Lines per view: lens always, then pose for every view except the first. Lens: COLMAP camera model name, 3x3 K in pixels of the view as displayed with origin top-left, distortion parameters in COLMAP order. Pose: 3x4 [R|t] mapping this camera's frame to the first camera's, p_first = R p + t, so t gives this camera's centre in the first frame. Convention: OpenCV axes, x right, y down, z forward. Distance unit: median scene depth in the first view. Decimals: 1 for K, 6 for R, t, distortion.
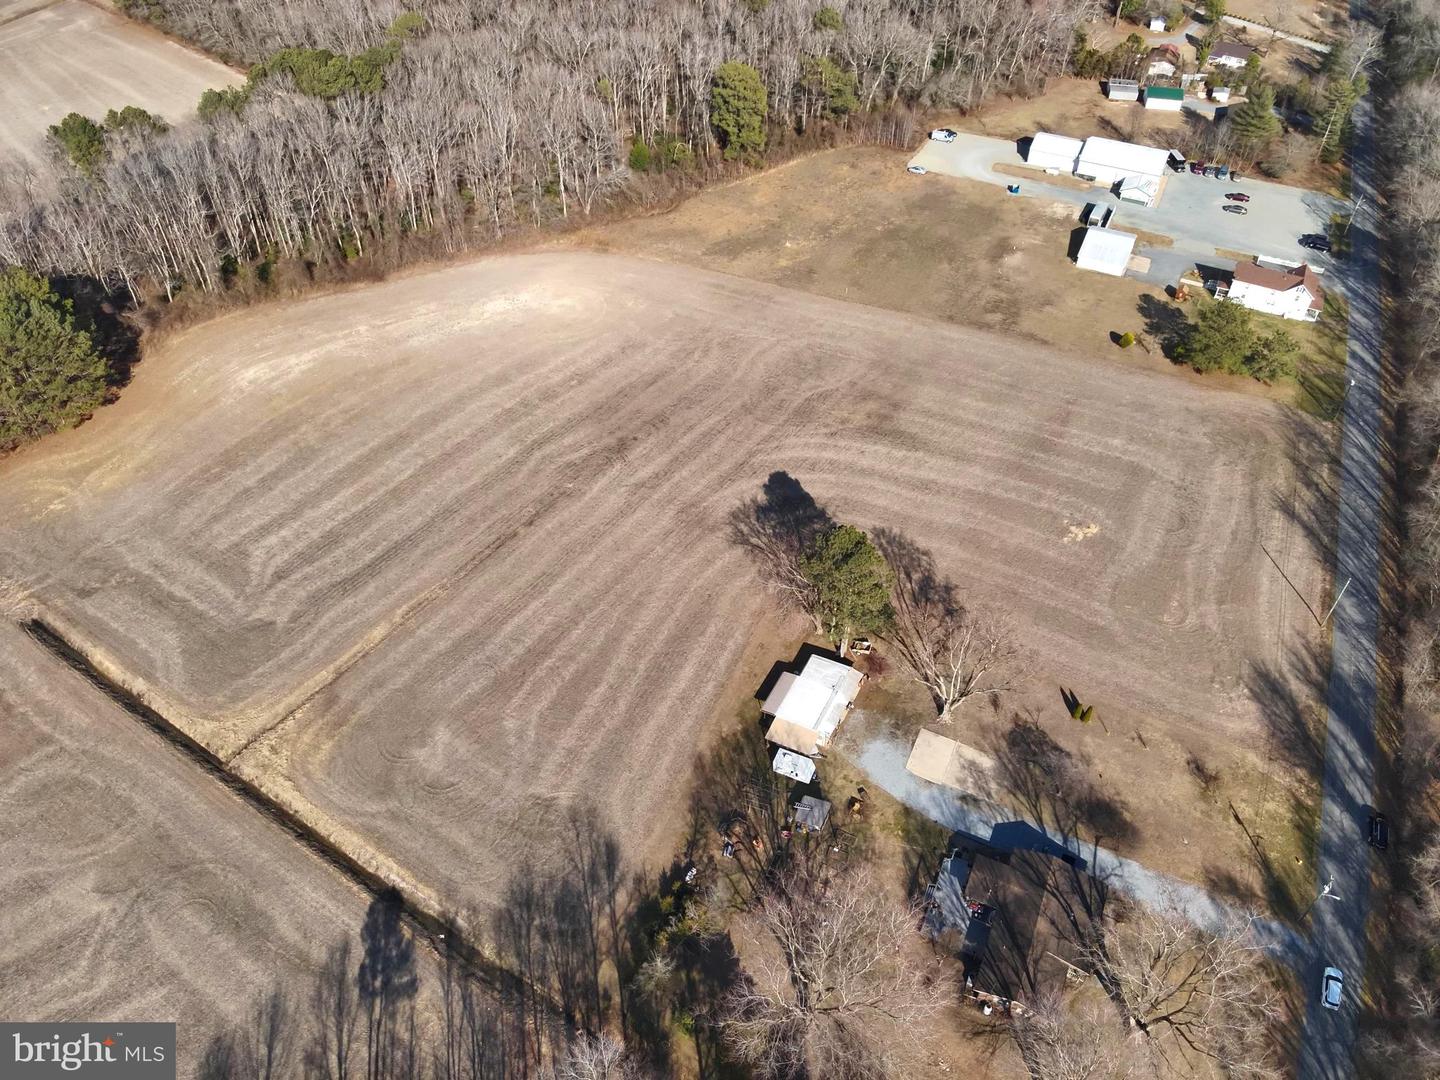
lens RADIAL K [[1039.4, 0, 717.3], [0, 1039.4, 534.5], [0, 0, 1]] dist [0.118539, -0.214475]
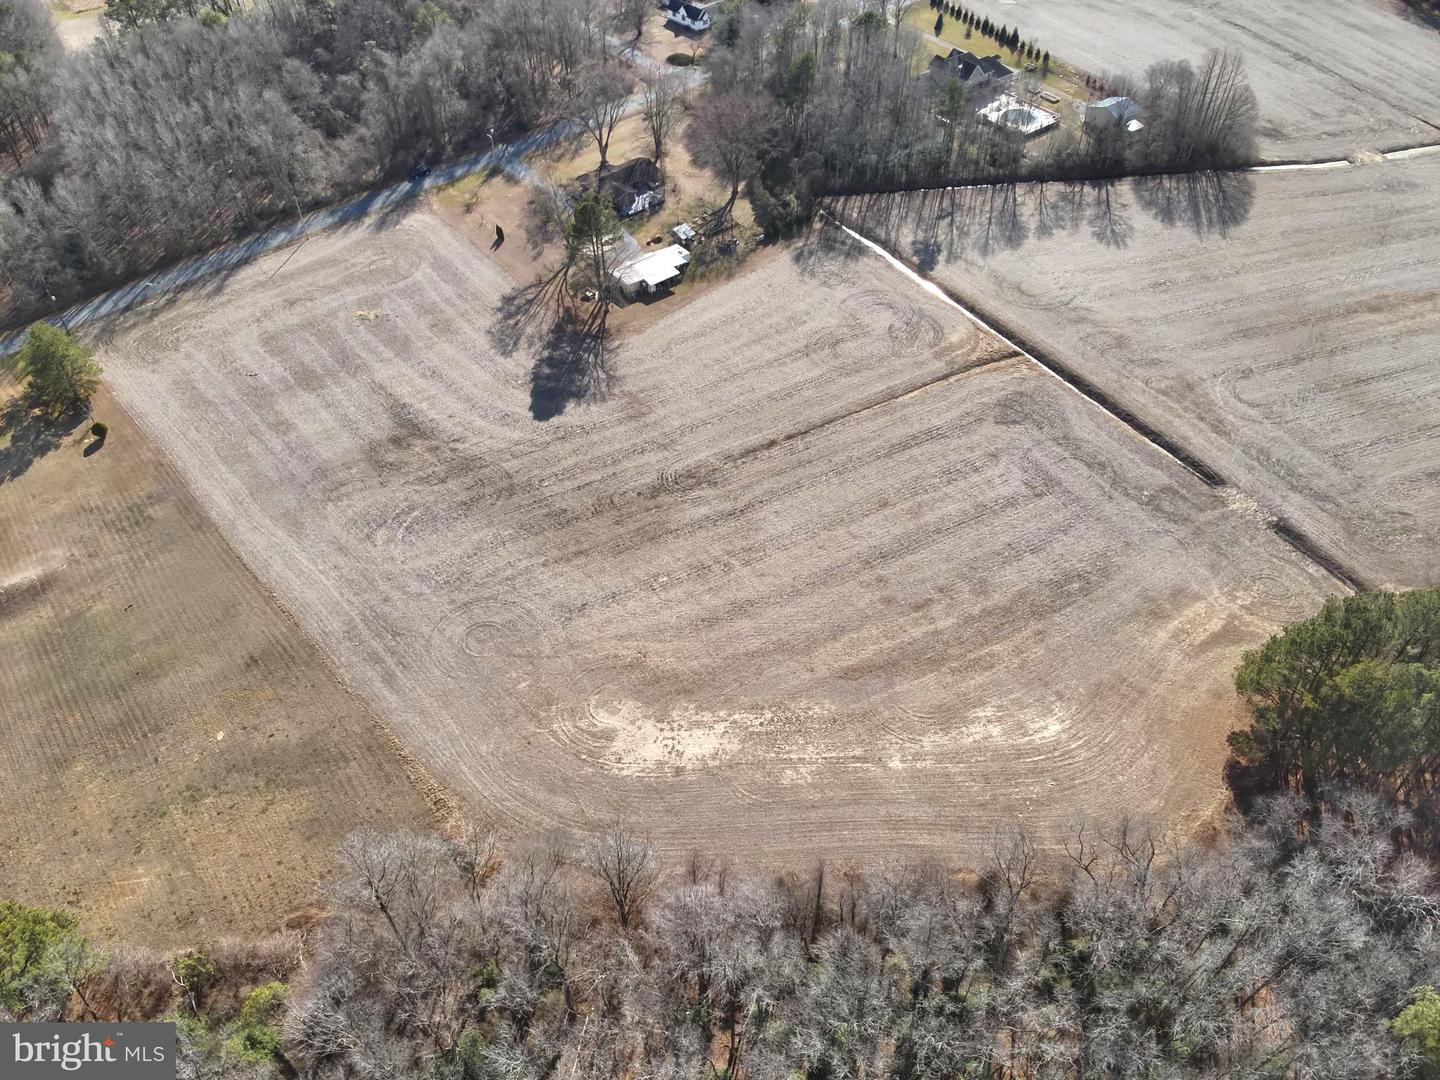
lens RADIAL K [[1039.4, 0, 718.6], [0, 1039.4, 544.5], [0, 0, 1]] dist [0.118539, -0.214475]
pose [[-0.914196, -0.285874, 0.287265, -0.465638], [0.297529, 0.007858, 0.954680, -1.052014], [-0.275175, 0.958235, 0.077872, 1.021171]]
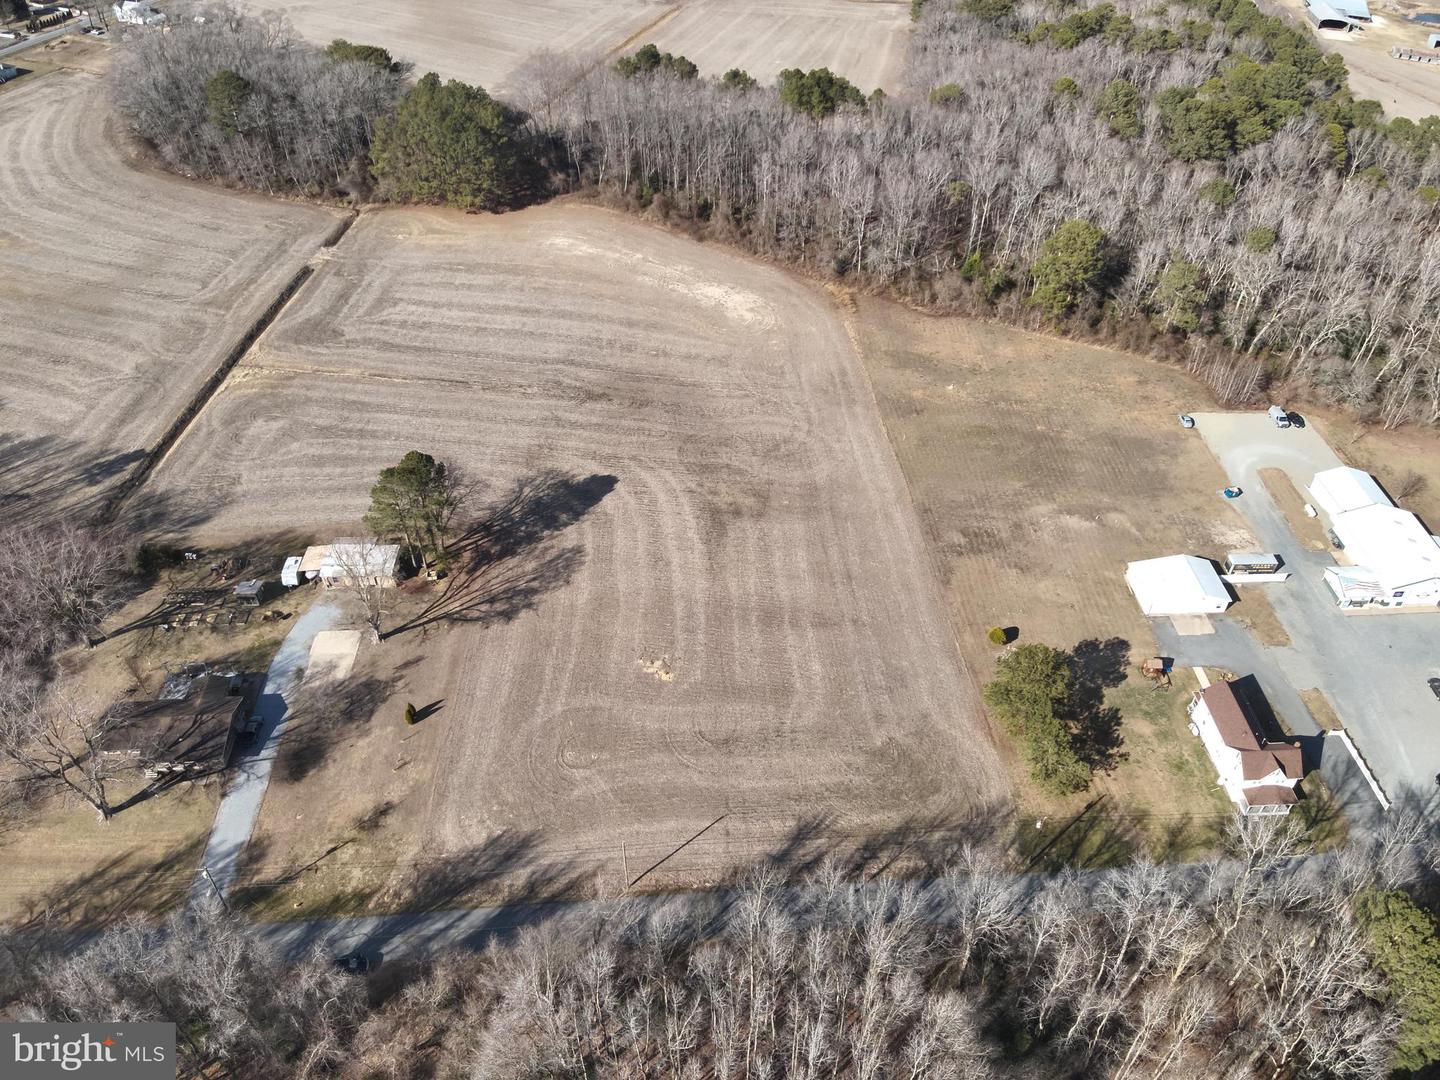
lens RADIAL K [[1039.4, 0, 720.2], [0, 1039.4, 534.3], [0, 0, 1]] dist [0.118539, -0.214475]
pose [[0.478659, 0.581981, -0.657407, 0.904792], [-0.630418, 0.748964, 0.204025, -0.319928], [0.611113, 0.316783, 0.725389, 0.291868]]
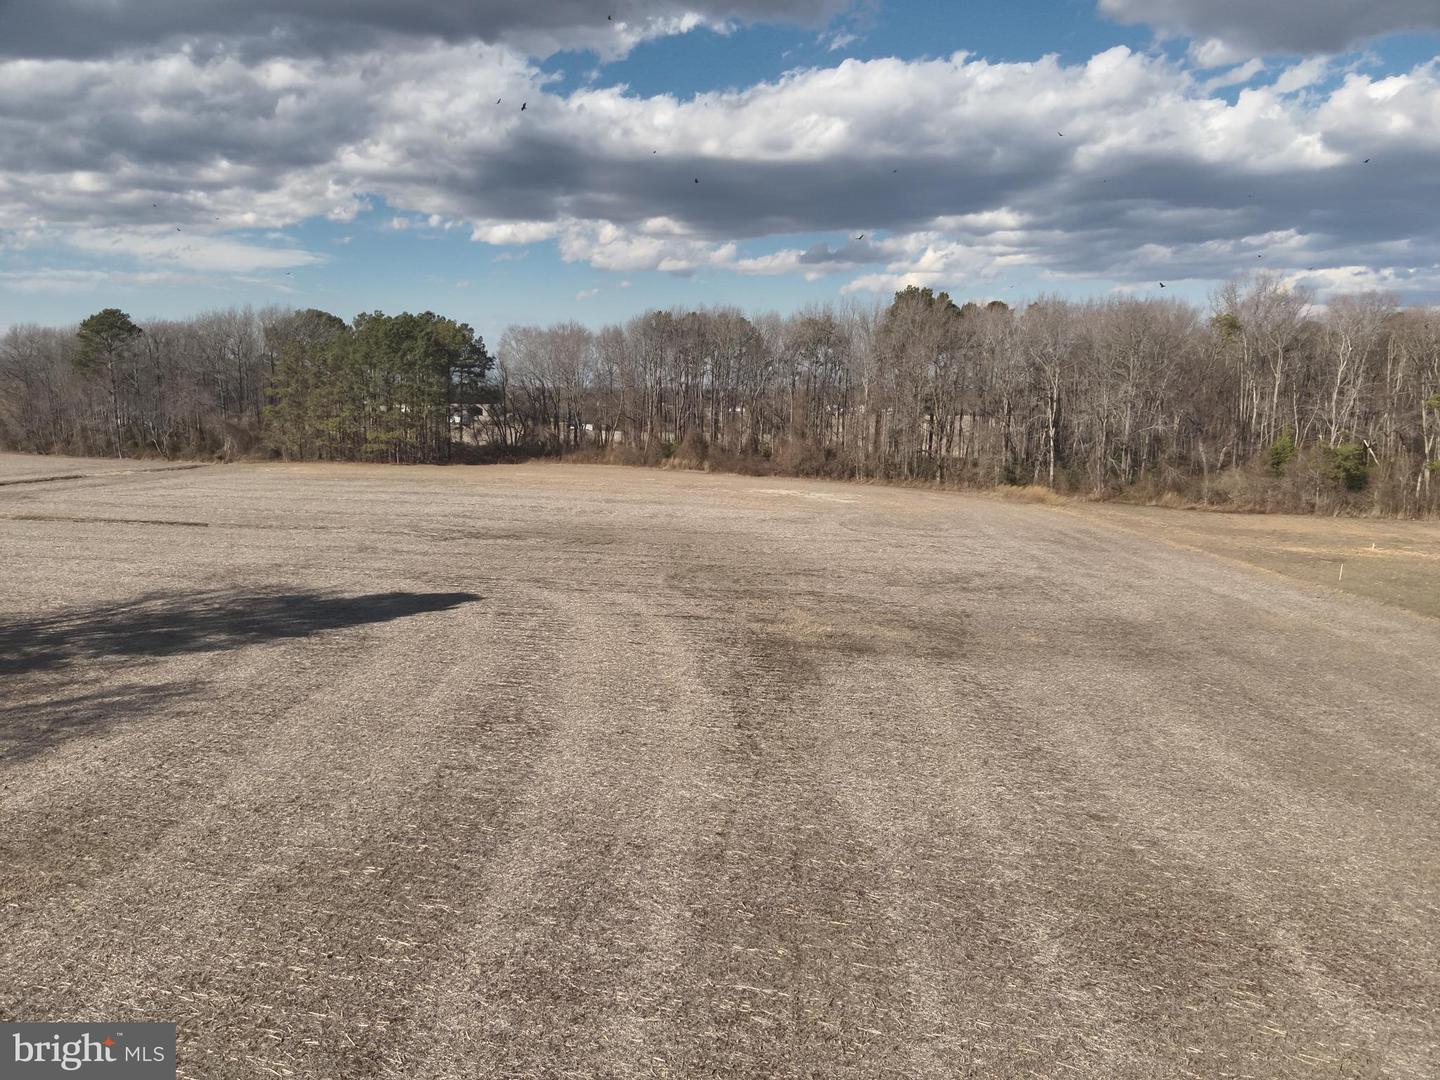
lens RADIAL K [[1039.4, 0, 707.4], [0, 1039.4, 552.0], [0, 0, 1]] dist [0.118539, -0.214475]
pose [[0.408368, 0.148268, -0.900695, 0.415038], [-0.662055, 0.727412, -0.180427, -0.063394], [0.628425, 0.669991, 0.395214, 0.937298]]
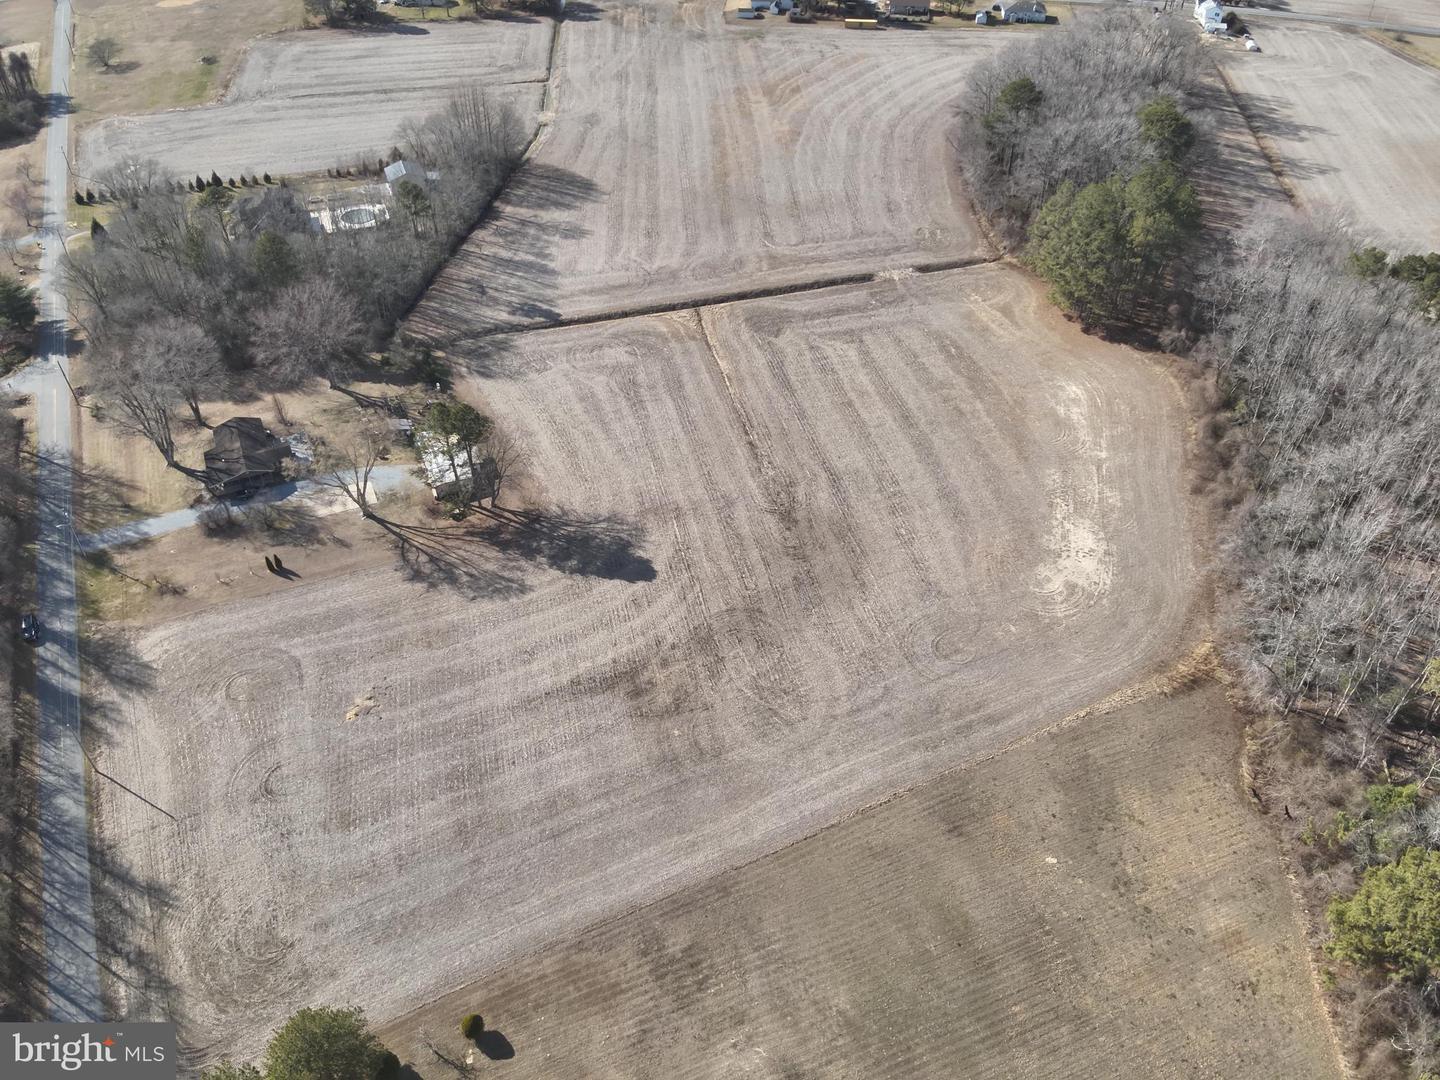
lens RADIAL K [[1039.4, 0, 719.0], [0, 1039.4, 539.9], [0, 0, 1]] dist [0.118539, -0.214475]
pose [[-0.641487, 0.514150, -0.569337, 0.579132], [-0.544575, 0.217515, 0.810016, -0.928972], [0.540309, 0.829661, 0.140460, 0.893676]]
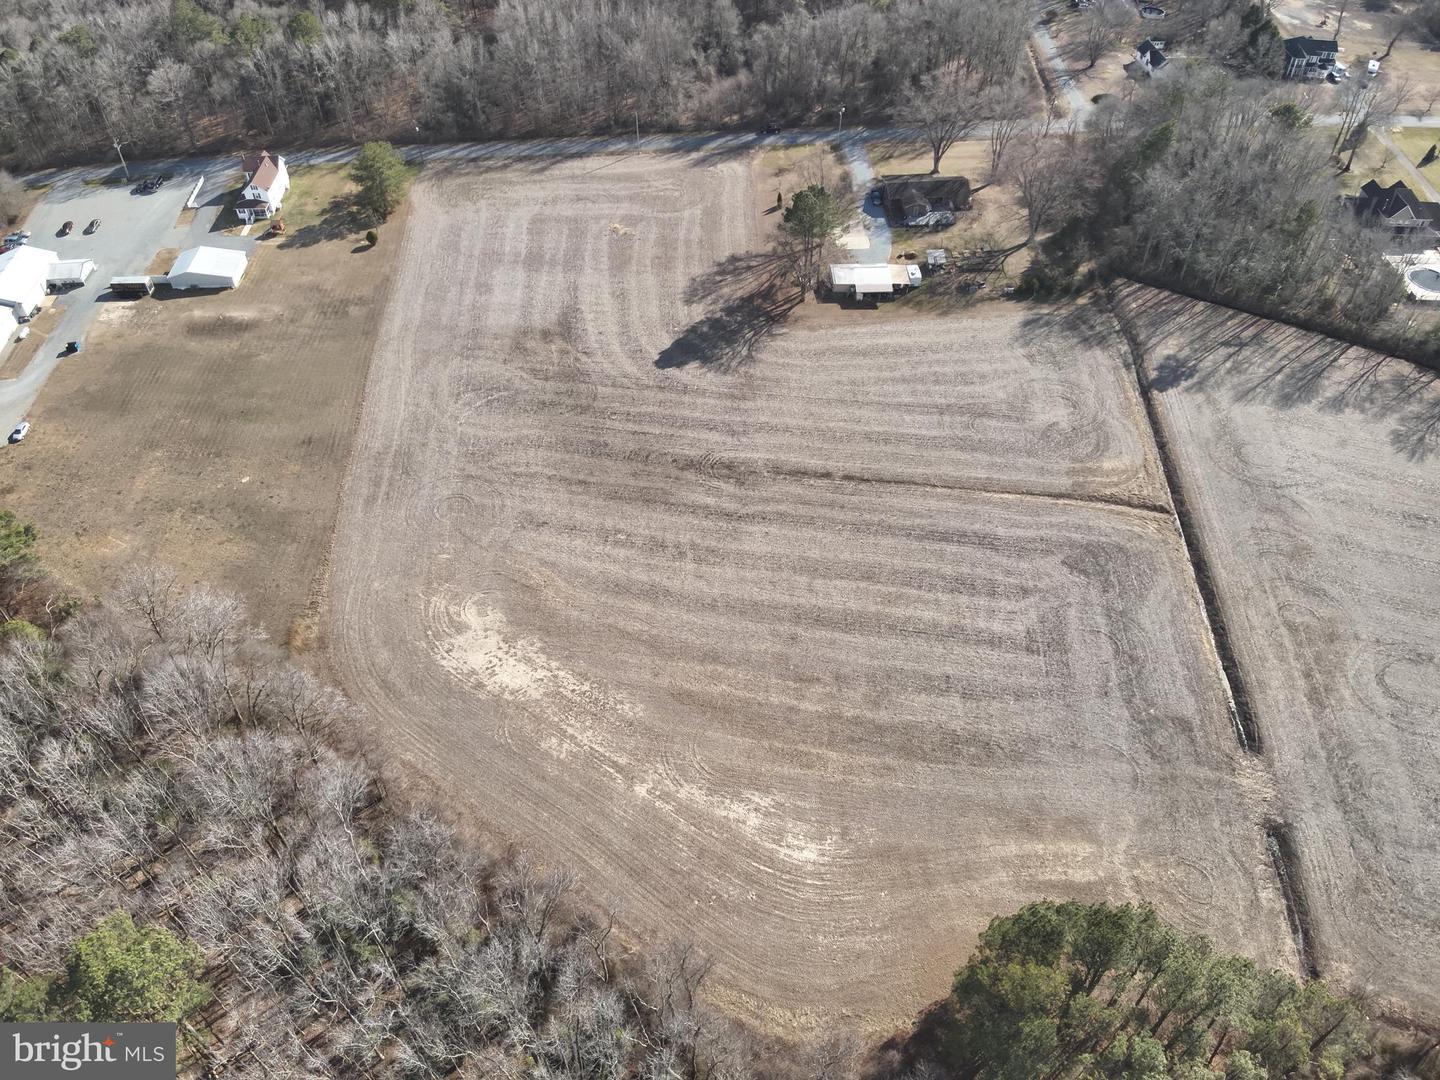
lens RADIAL K [[1039.4, 0, 713.4], [0, 1039.4, 546.9], [0, 0, 1]] dist [0.118539, -0.214475]
pose [[-0.478638, -0.632084, 0.609405, -0.797810], [0.633669, 0.231754, 0.738074, -0.827036], [-0.607757, 0.739432, 0.289606, 0.811622]]
